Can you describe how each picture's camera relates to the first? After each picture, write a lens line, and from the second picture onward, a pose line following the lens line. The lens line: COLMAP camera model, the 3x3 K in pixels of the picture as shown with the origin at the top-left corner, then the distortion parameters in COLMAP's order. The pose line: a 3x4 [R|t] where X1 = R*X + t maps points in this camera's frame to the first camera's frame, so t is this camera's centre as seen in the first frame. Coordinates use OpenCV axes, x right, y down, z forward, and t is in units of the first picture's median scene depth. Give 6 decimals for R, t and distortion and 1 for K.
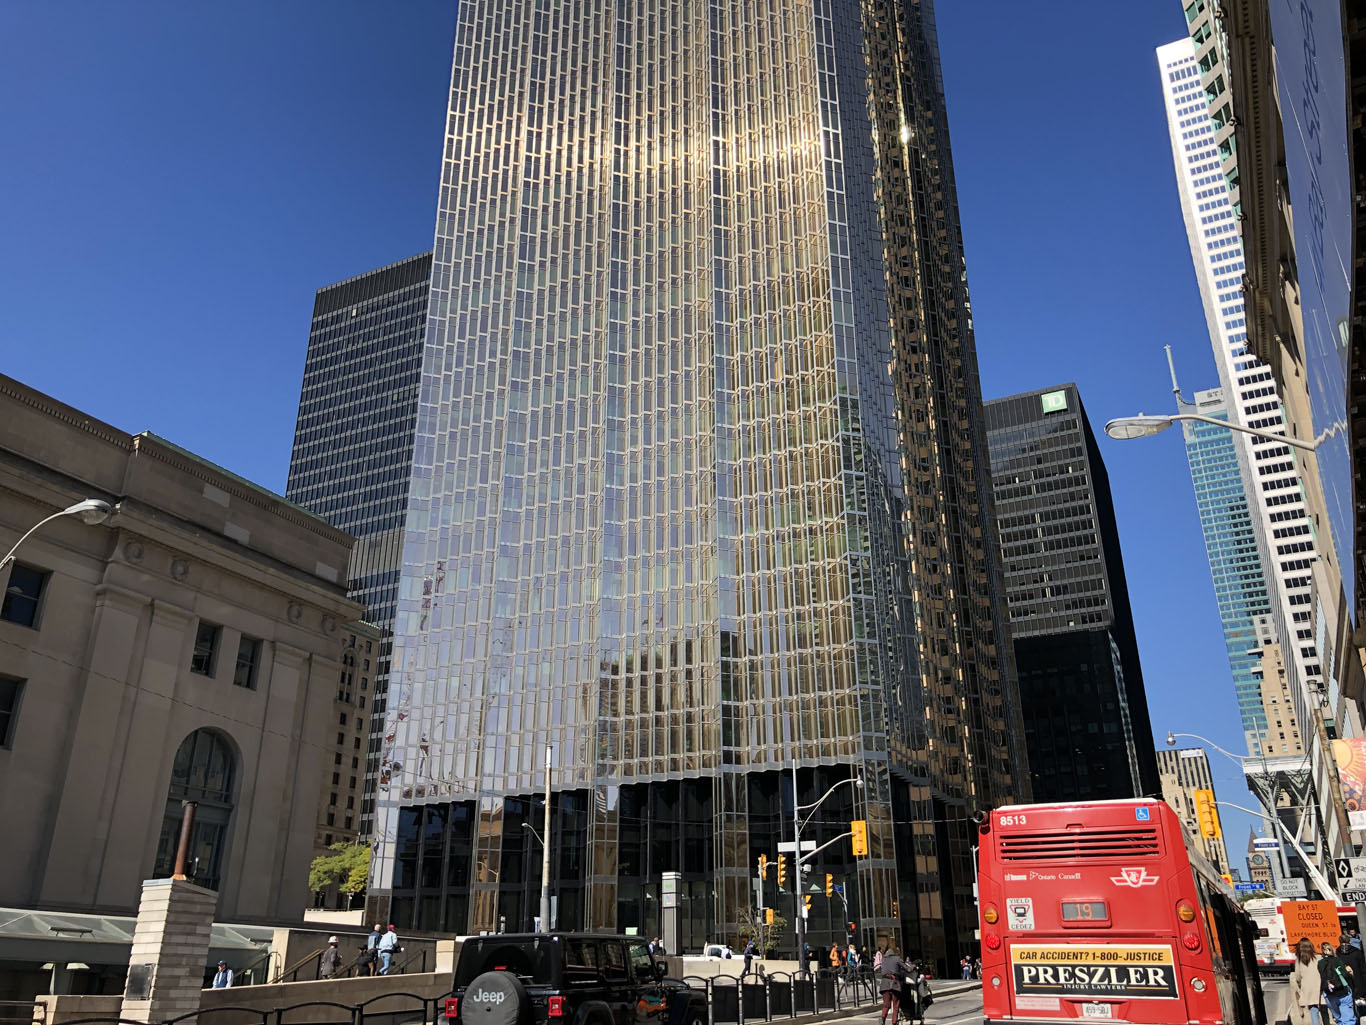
lens RADIAL K [[1113.5, 0, 689.2], [0, 1113.5, 518.6], [0, 0, 1]] dist [0.030497, -0.029528]
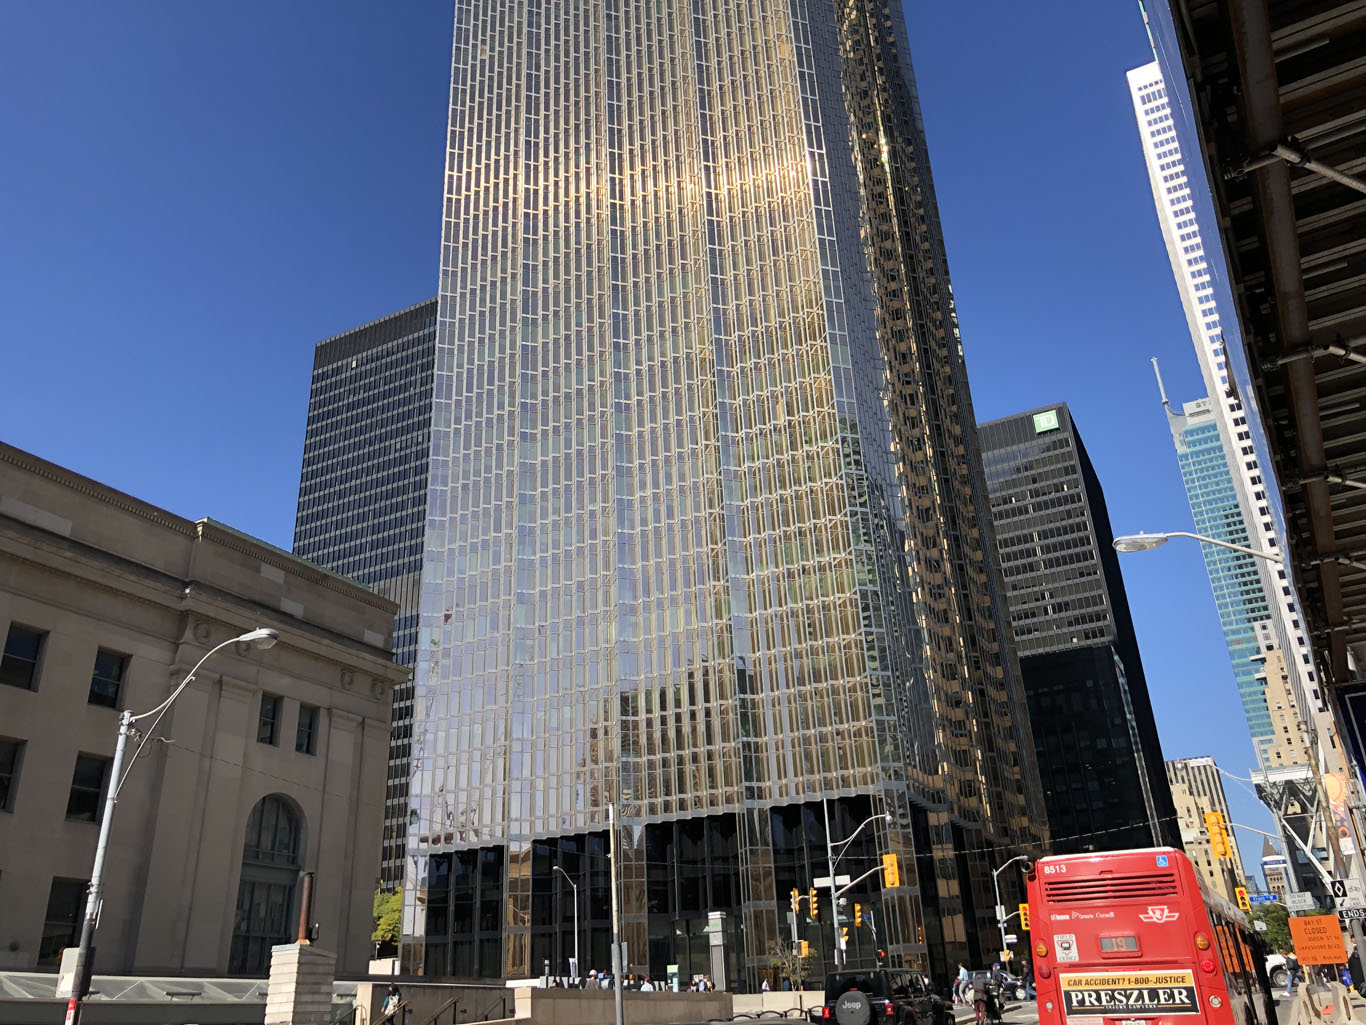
lens RADIAL K [[1113.5, 0, 689.8], [0, 1113.5, 513.9], [0, 0, 1]] dist [0.030497, -0.029528]
pose [[0.999050, -0.043344, 0.004457, -0.011057], [0.043456, 0.998634, -0.029003, -0.011354], [-0.003194, 0.029169, 0.999569, -0.025807]]
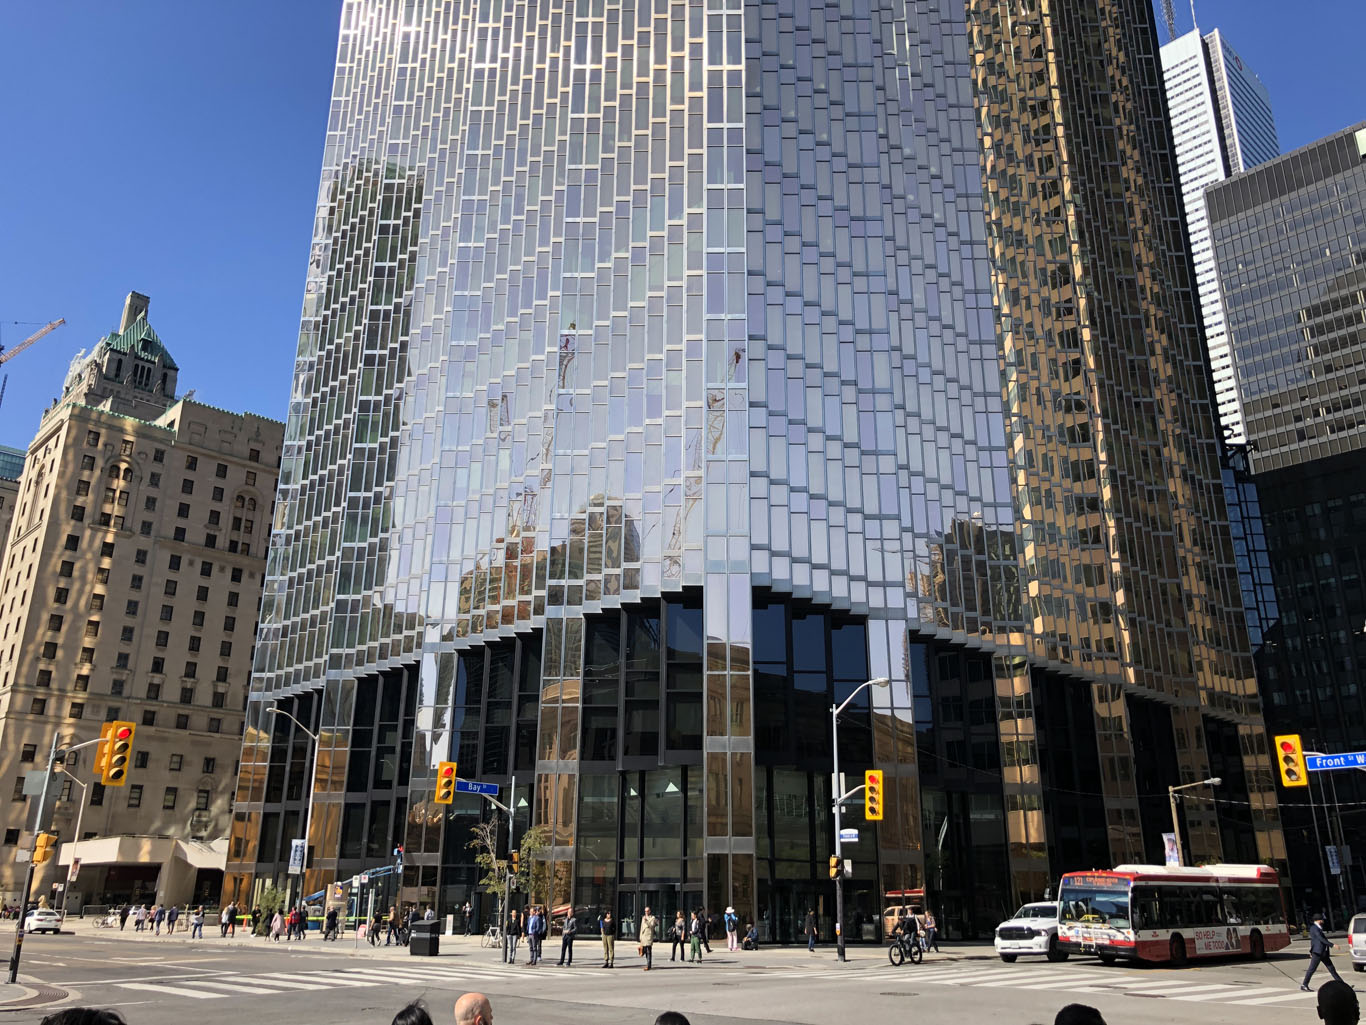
lens RADIAL K [[1113.5, 0, 675.8], [0, 1113.5, 499.6], [0, 0, 1]] dist [0.030497, -0.029528]
pose [[0.941224, -0.102465, -0.321867, 0.237991], [0.120450, 0.992051, 0.036413, 0.108955], [0.315578, -0.073041, 0.946084, 0.313631]]
